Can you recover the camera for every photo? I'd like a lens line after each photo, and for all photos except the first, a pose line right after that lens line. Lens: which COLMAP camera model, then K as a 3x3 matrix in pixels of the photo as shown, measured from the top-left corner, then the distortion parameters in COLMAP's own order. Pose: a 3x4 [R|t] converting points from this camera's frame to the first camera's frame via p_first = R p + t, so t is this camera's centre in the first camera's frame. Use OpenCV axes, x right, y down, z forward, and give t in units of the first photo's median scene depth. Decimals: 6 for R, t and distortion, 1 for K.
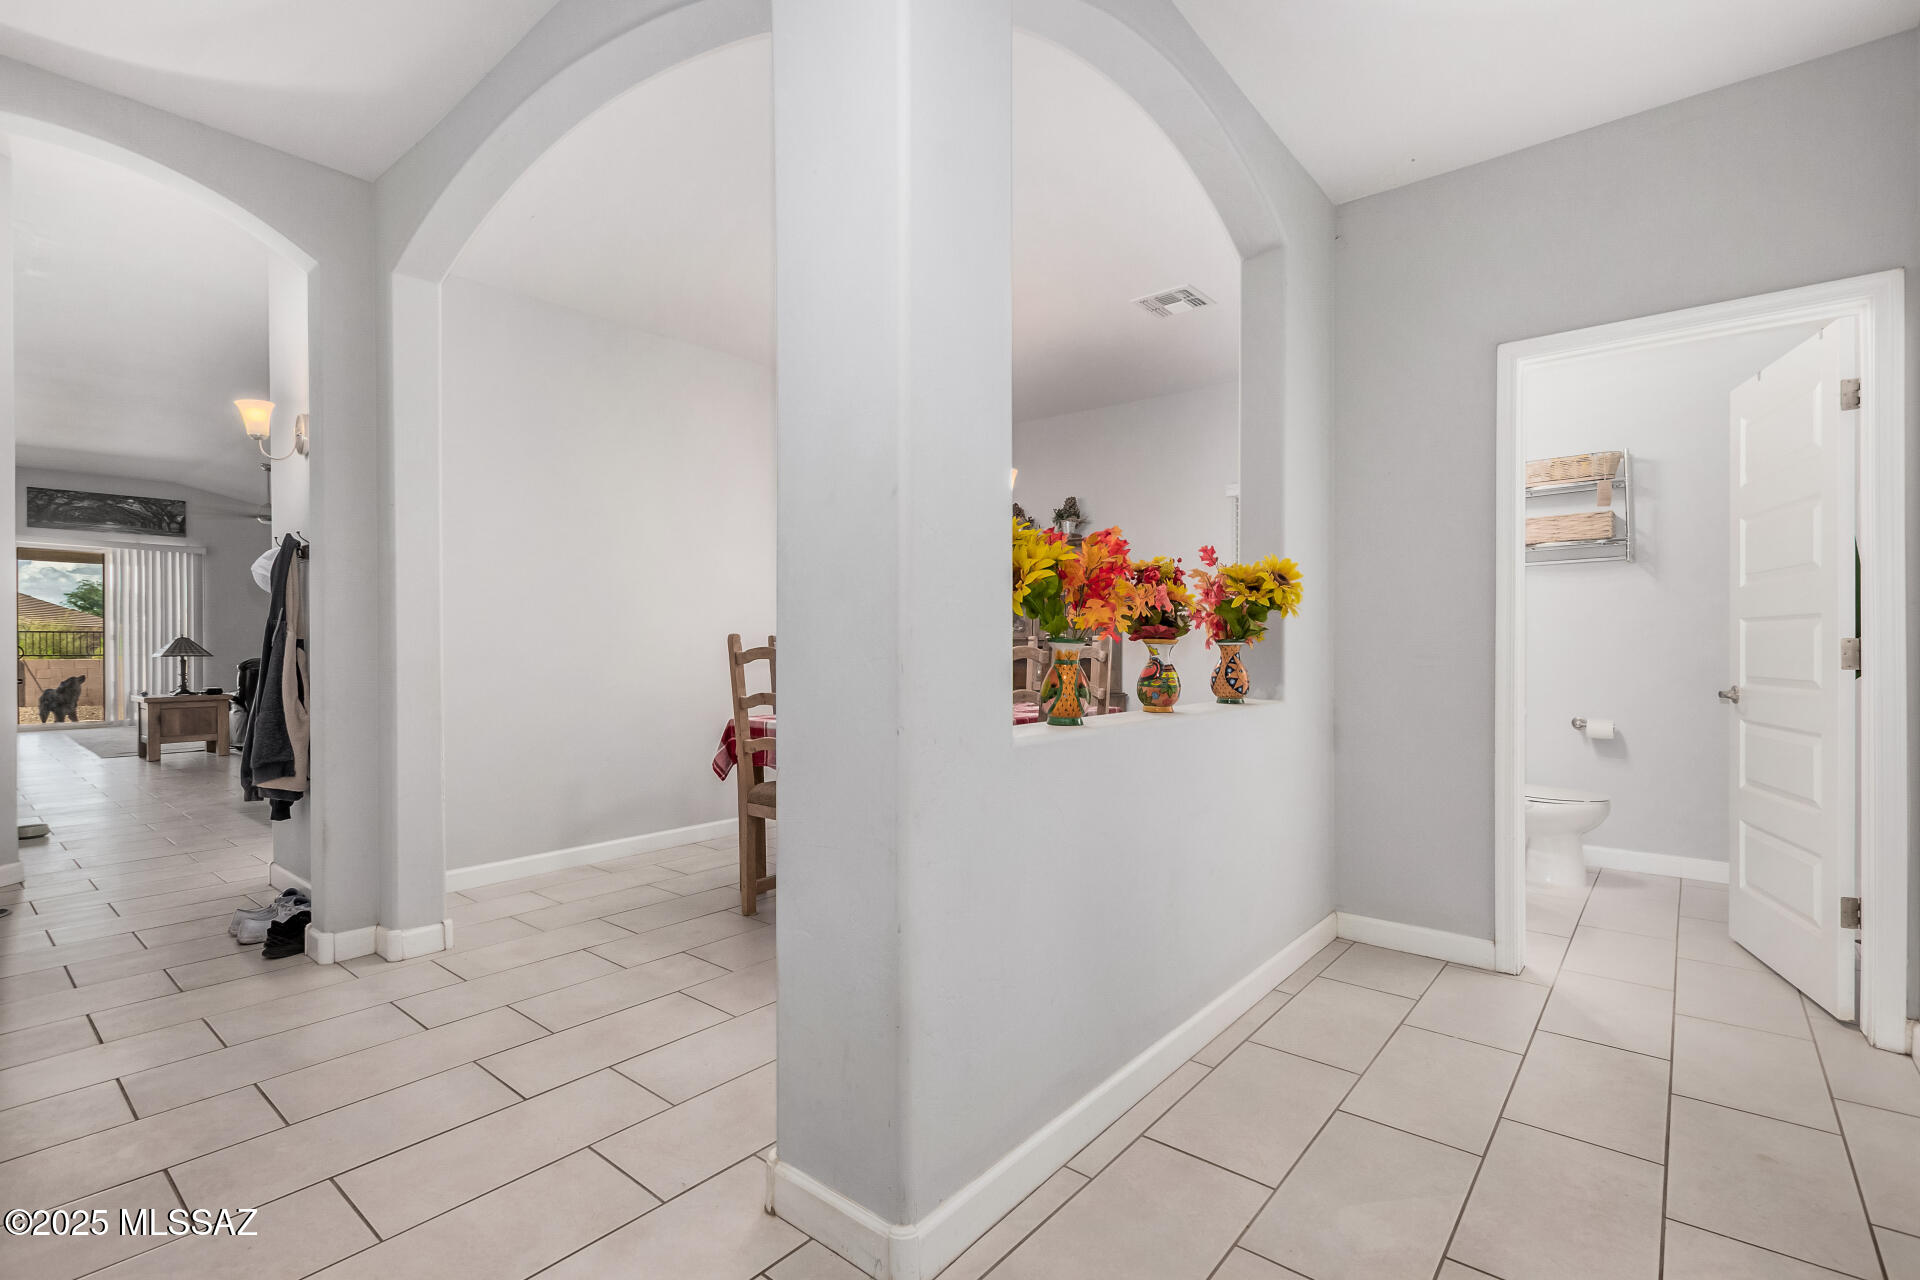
lens RADIAL K [[880.7, 0, 959.9], [0, 880.7, 646.1], [0, 0, 1]] dist [0.004598, -0.000274]
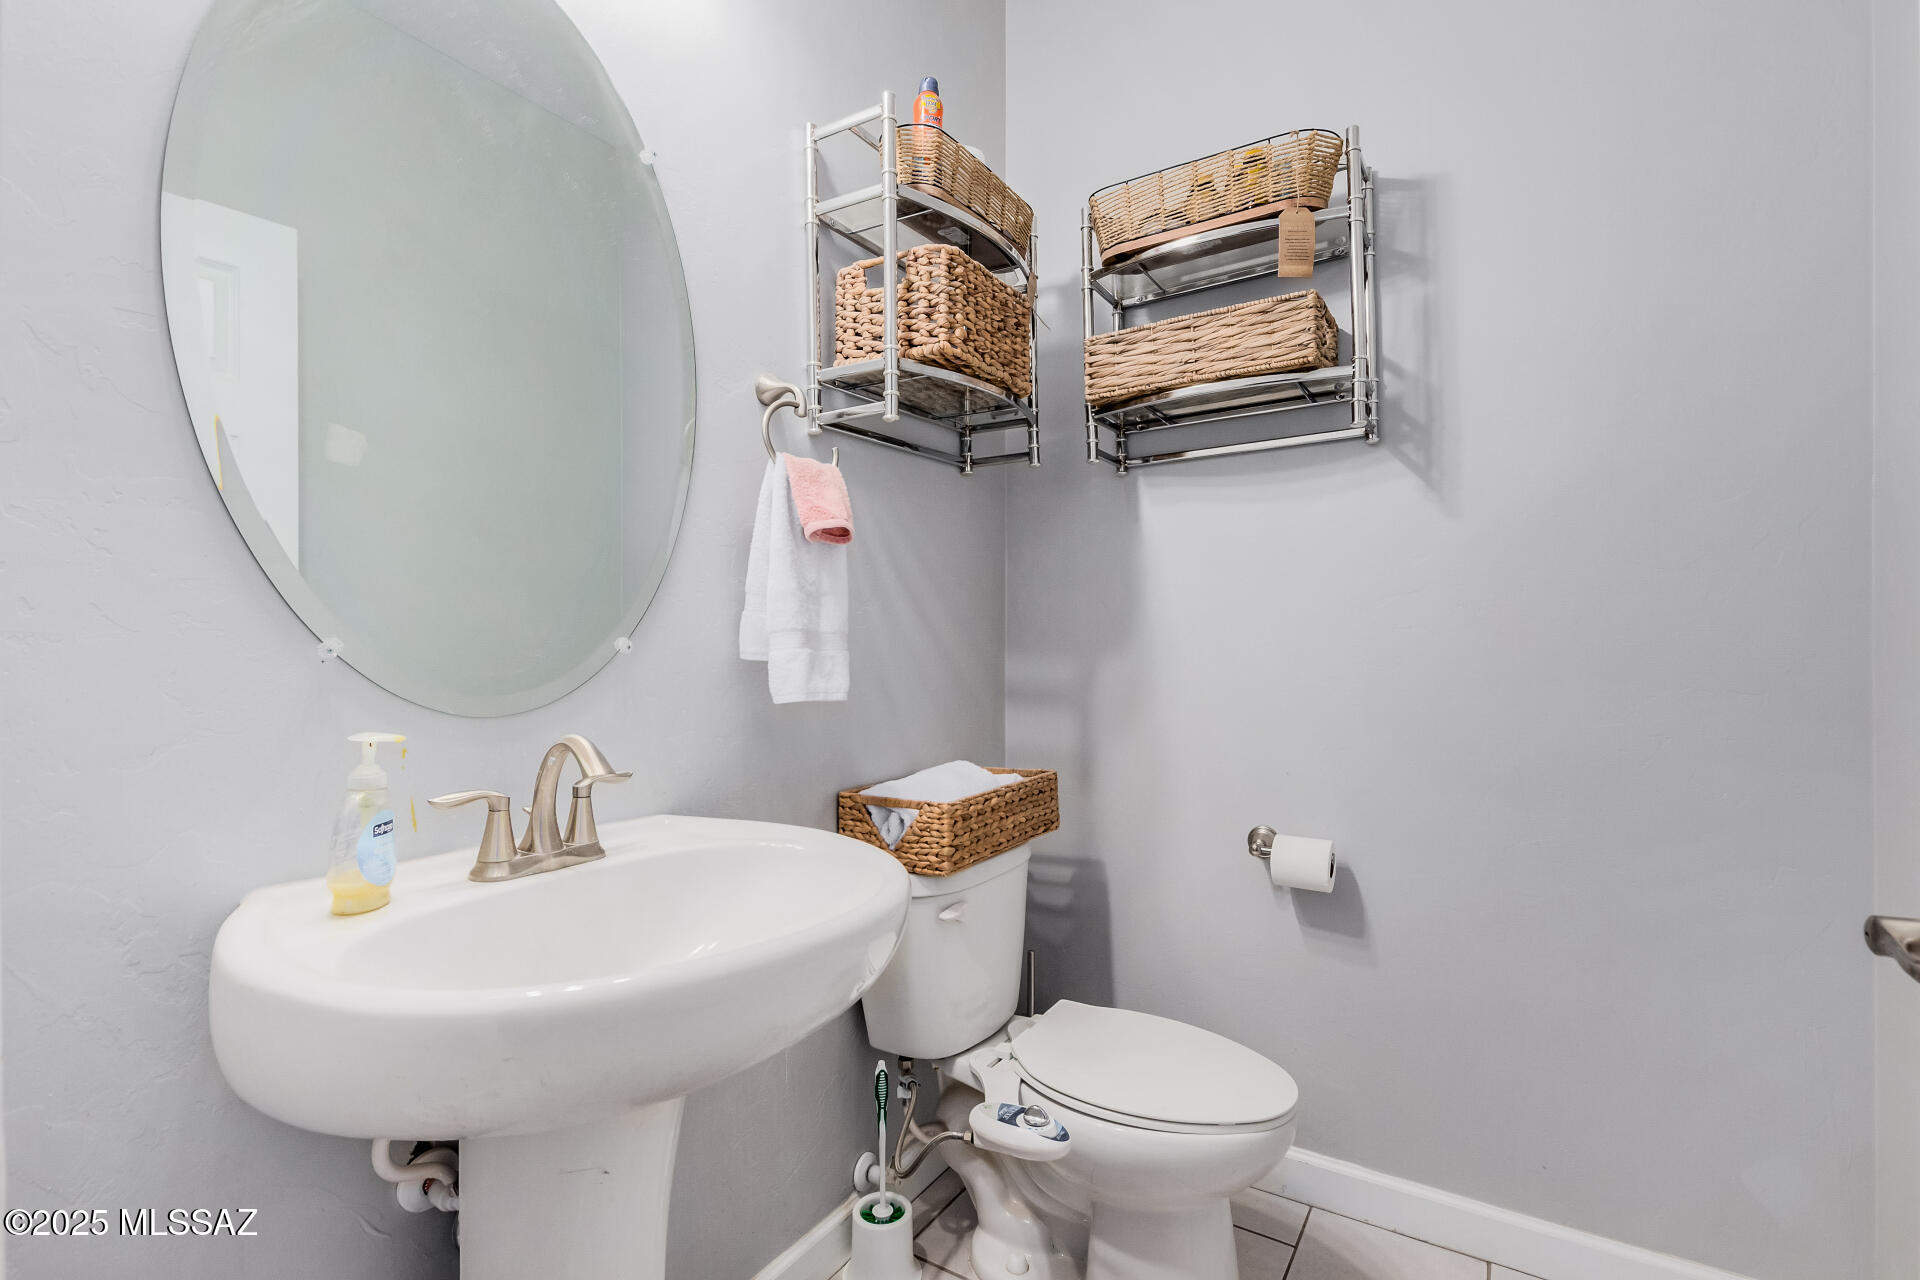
lens RADIAL K [[880.7, 0, 959.8], [0, 880.7, 651.1], [0, 0, 1]] dist [0.004598, -0.000274]
pose [[0.991502, 0.004235, 0.130023, 0.522713], [-0.003523, 0.999978, -0.005708, 0.002371], [-0.130045, 0.005201, 0.991494, 0.628678]]
